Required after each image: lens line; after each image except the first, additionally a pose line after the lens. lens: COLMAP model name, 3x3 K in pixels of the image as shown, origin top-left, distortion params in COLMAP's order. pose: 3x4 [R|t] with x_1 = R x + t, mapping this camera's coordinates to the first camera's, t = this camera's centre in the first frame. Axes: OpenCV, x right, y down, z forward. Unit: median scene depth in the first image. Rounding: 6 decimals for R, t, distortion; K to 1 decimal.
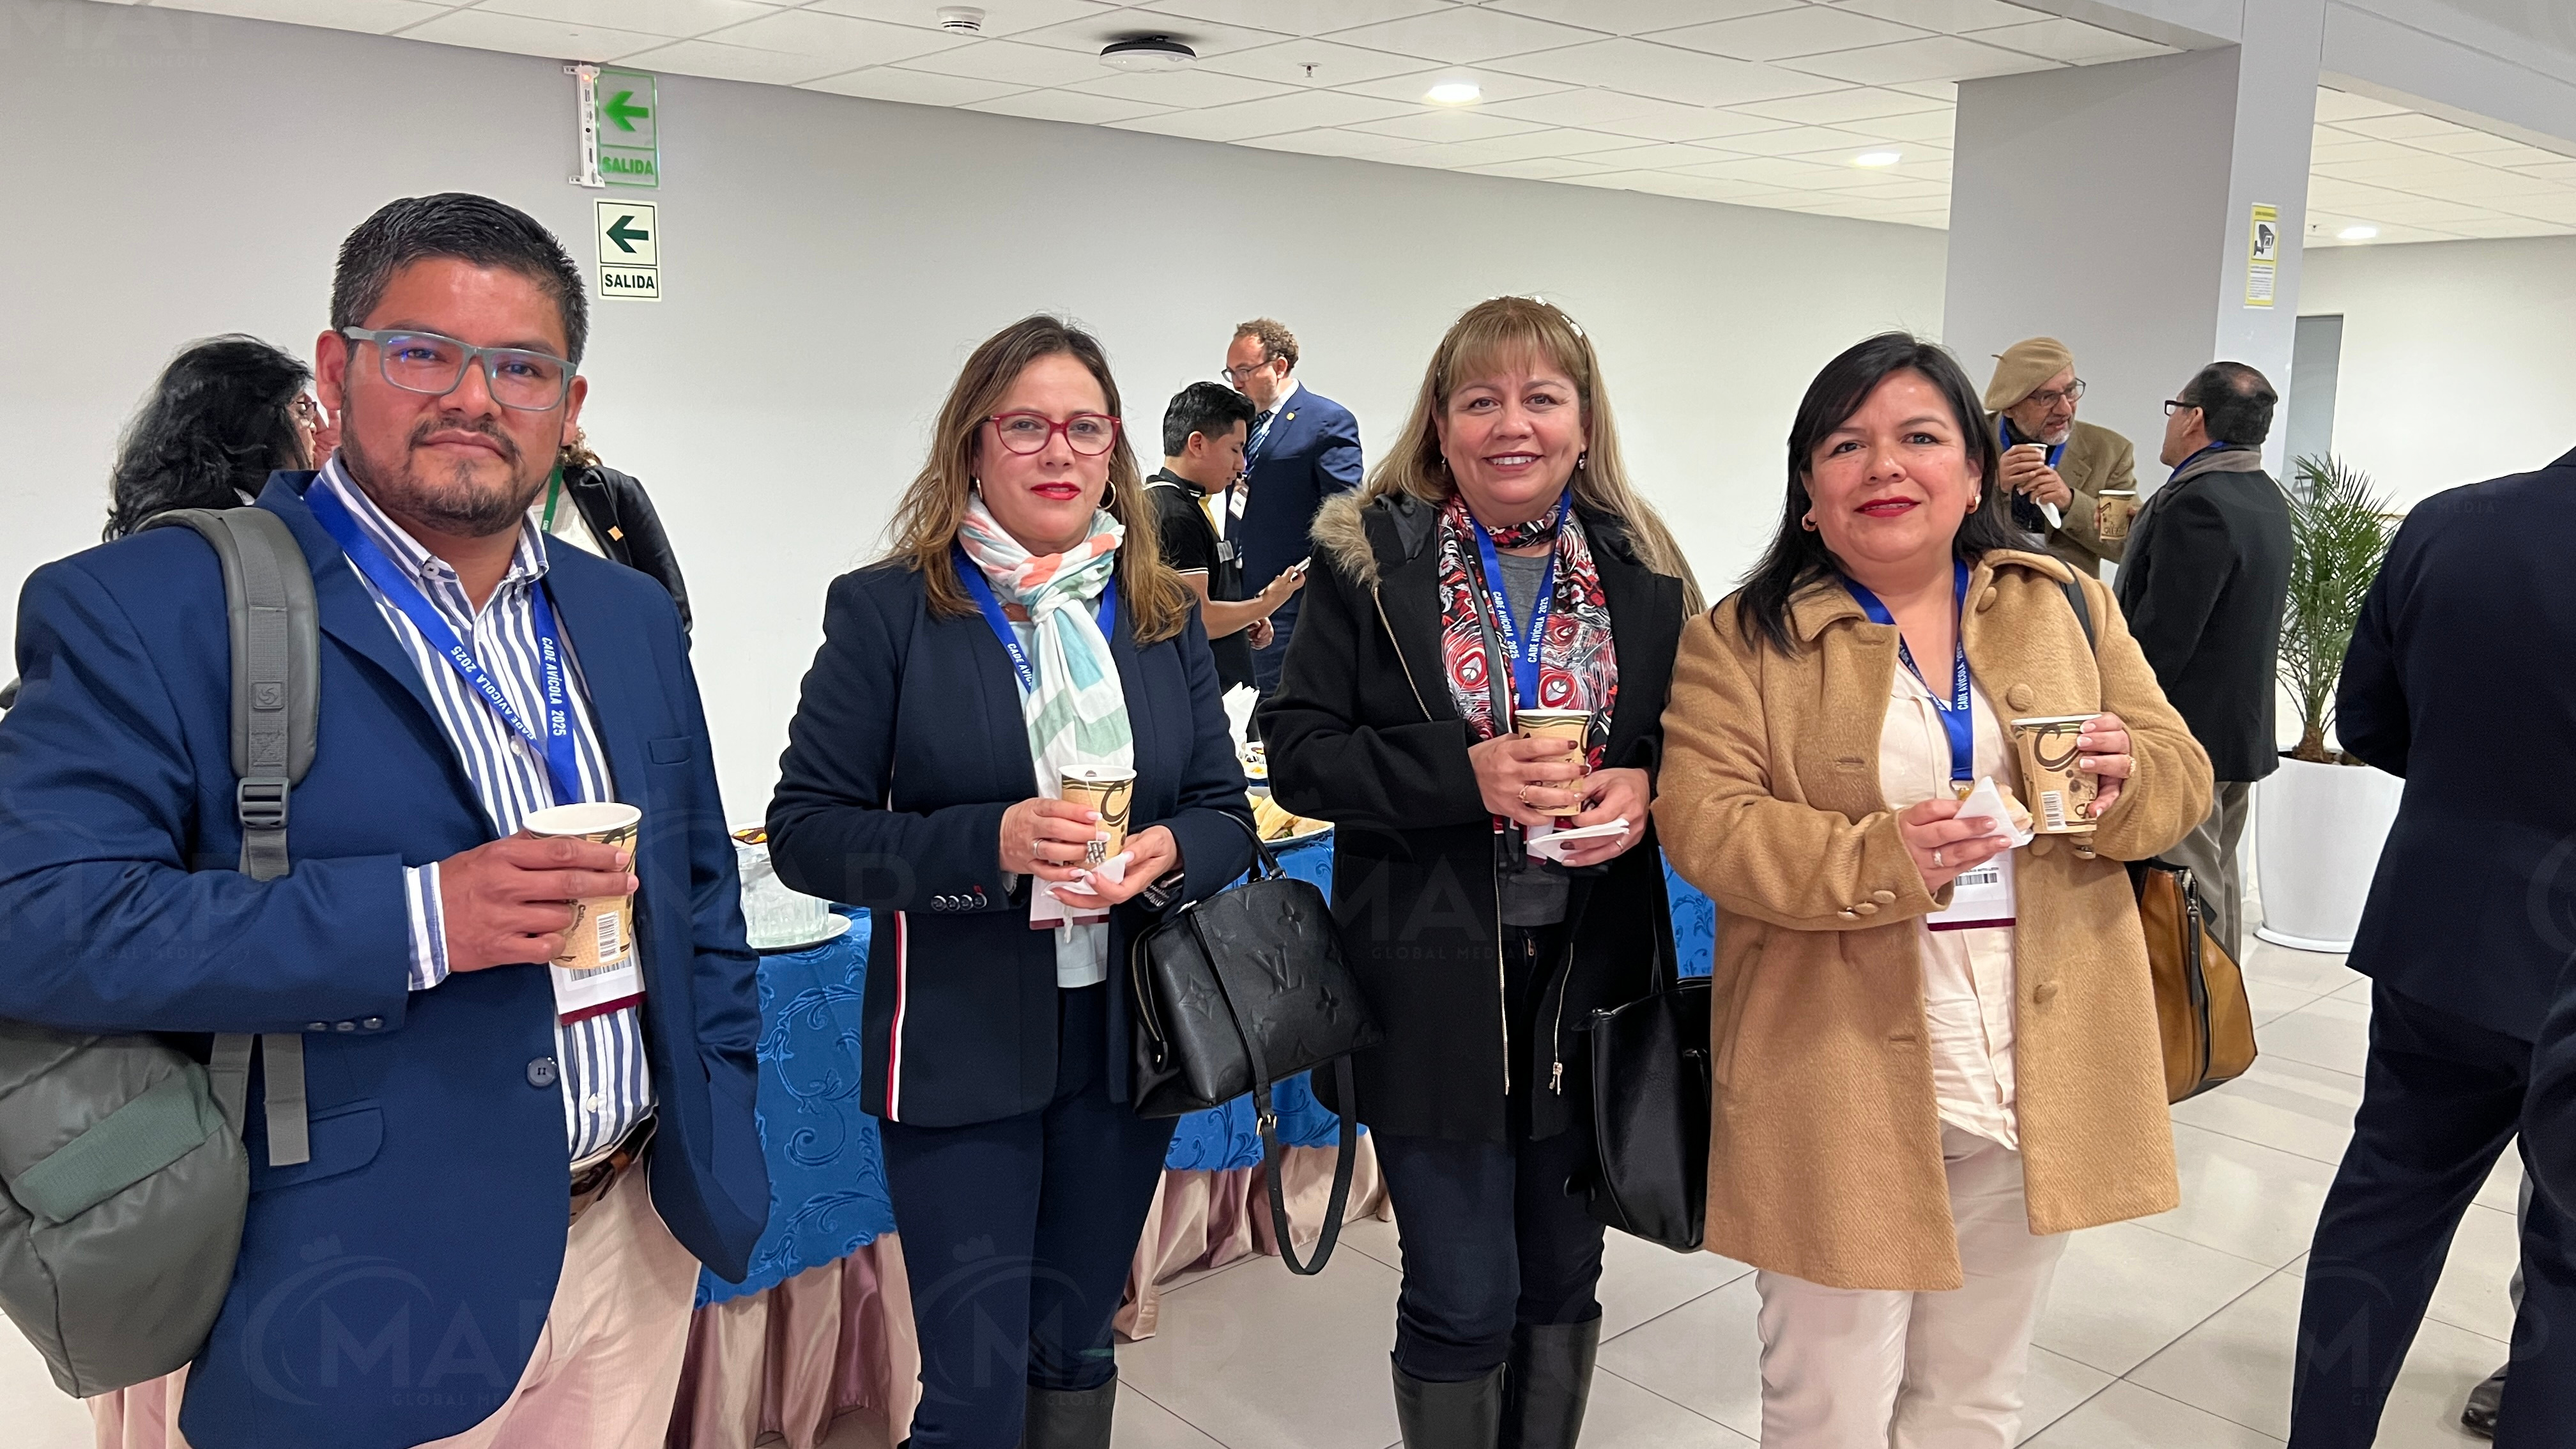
lens RADIAL K [[1949.4, 0, 1272.4], [0, 1949.4, 661.7], [0, 0, 1]] dist [0.054099, -0.061506]
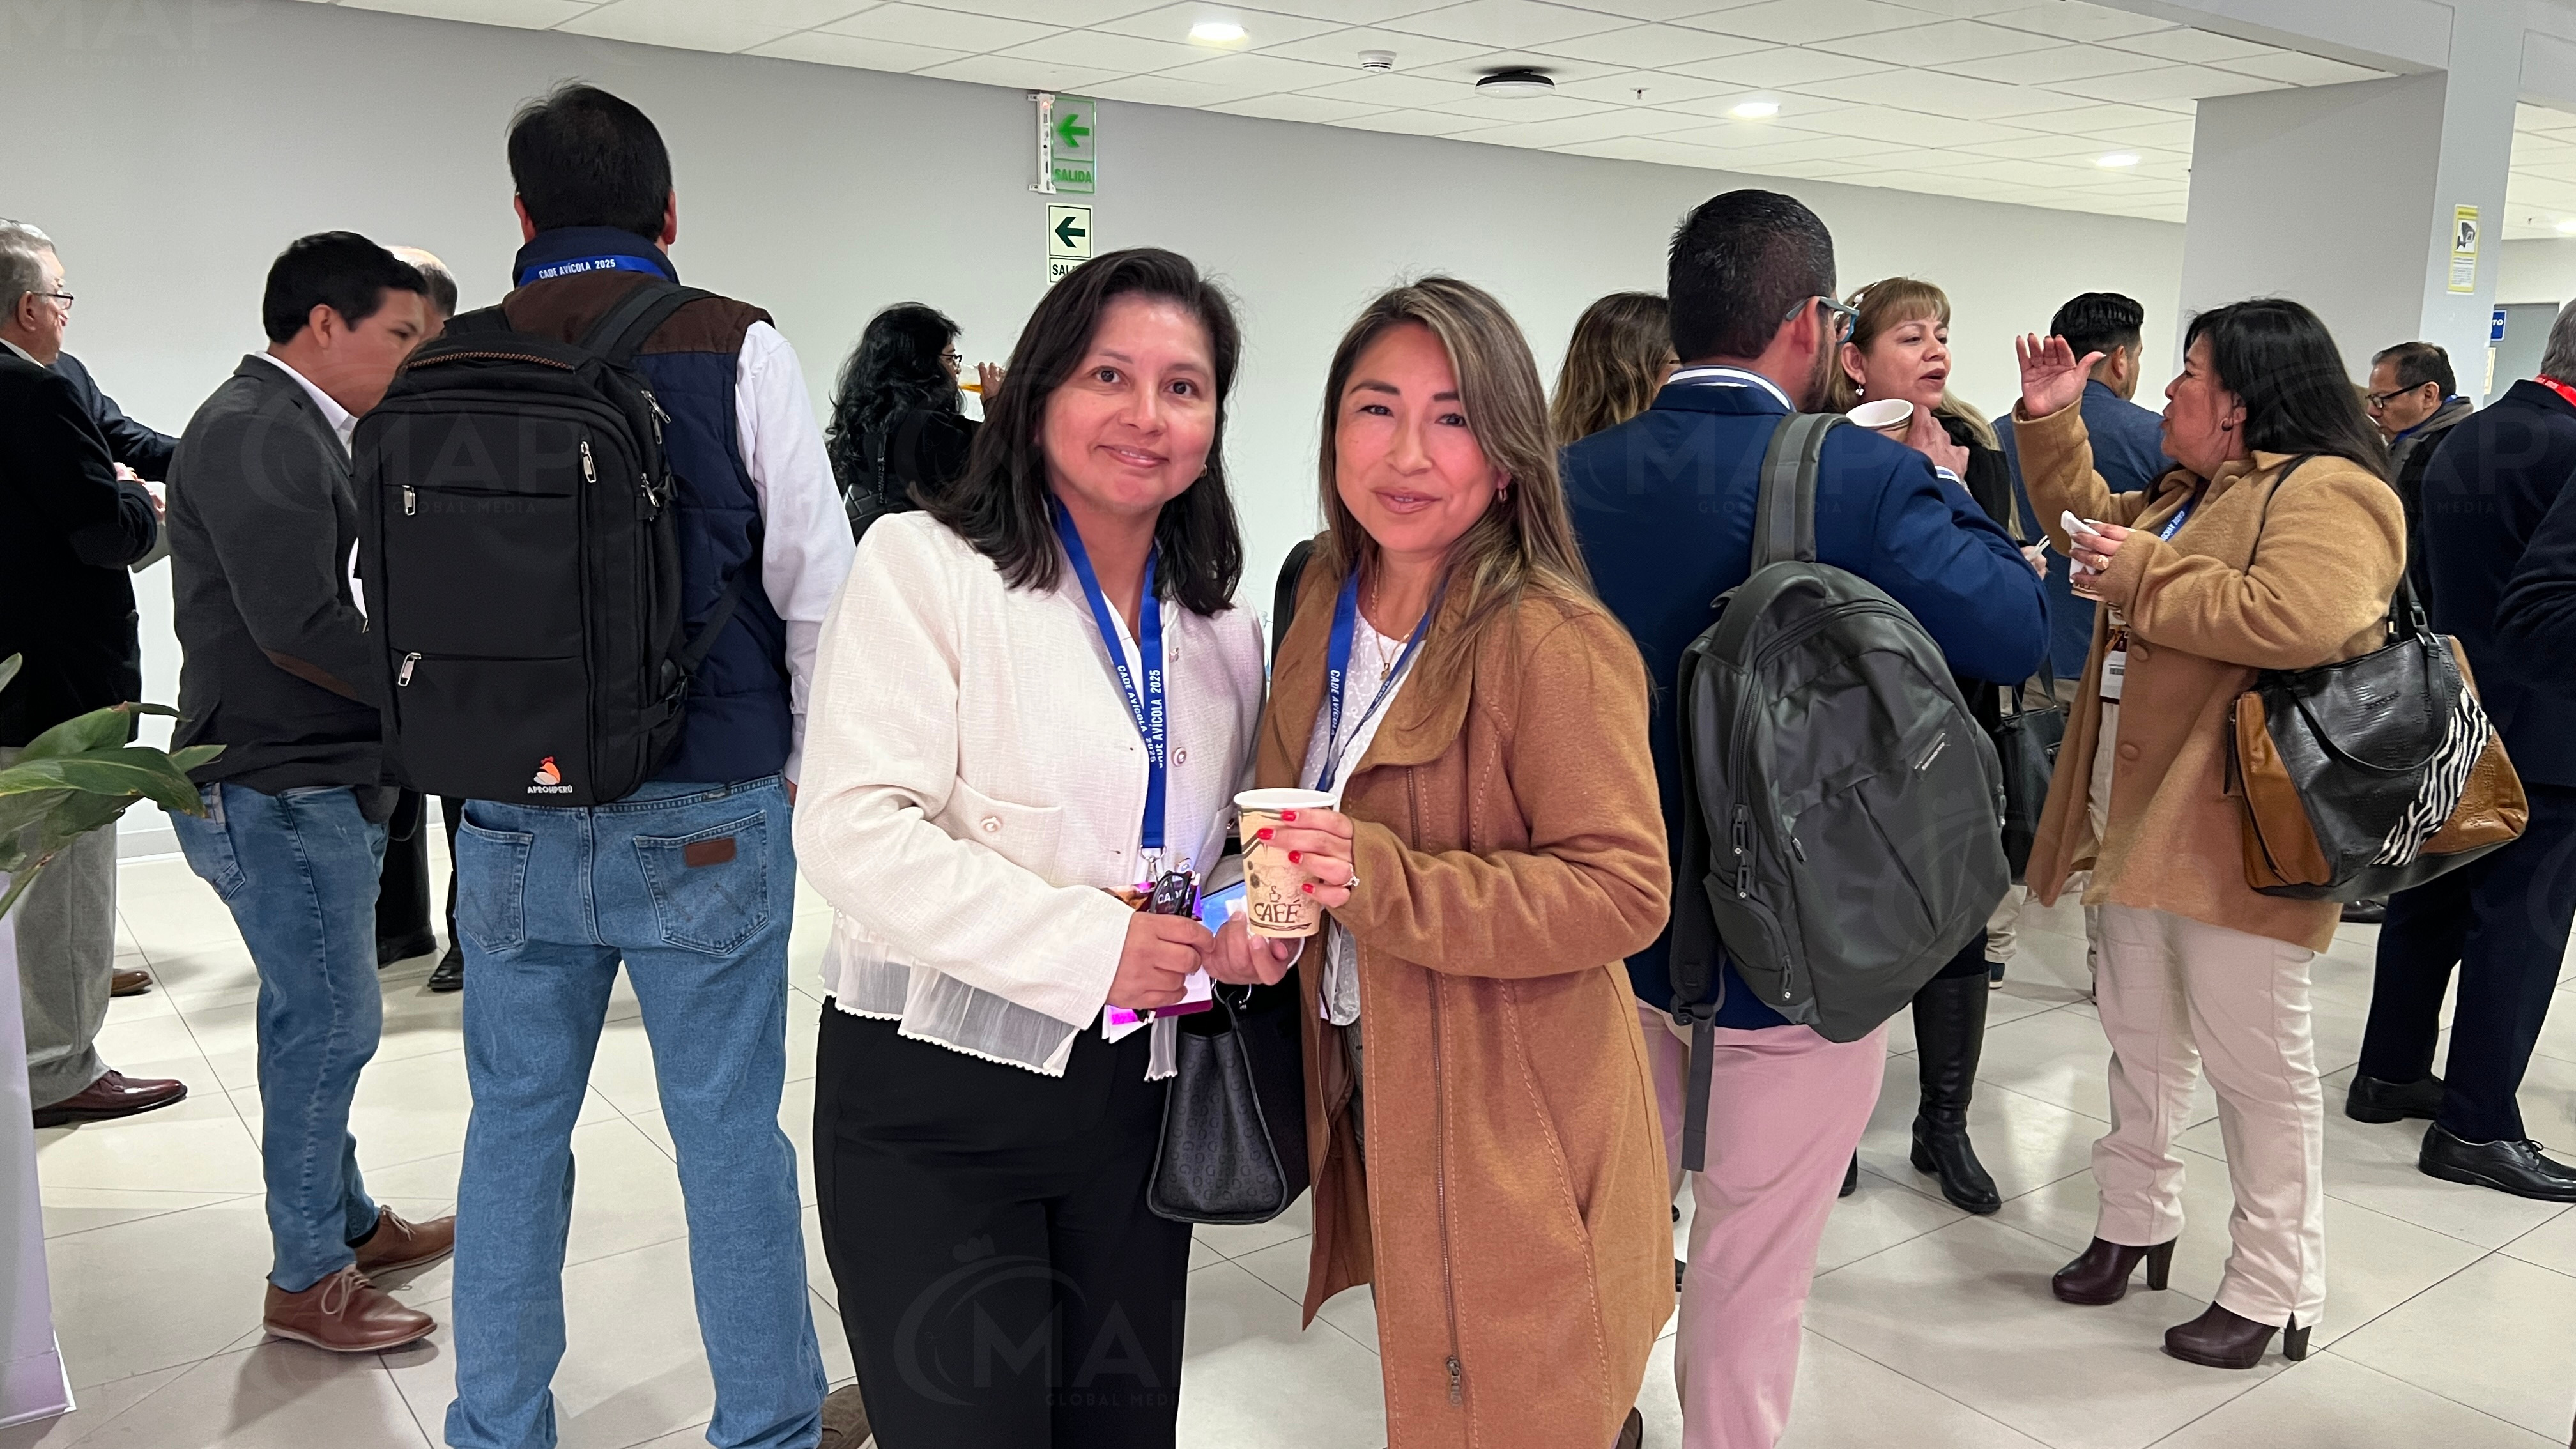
lens RADIAL K [[1949.4, 0, 1291.3], [0, 1949.4, 720.5], [0, 0, 1]] dist [0.054099, -0.061506]
pose [[0.995906, 0.022965, -0.087434, -0.076430], [-0.020266, 0.999294, 0.031630, 0.048003], [0.088098, -0.029729, 0.995668, -0.223446]]
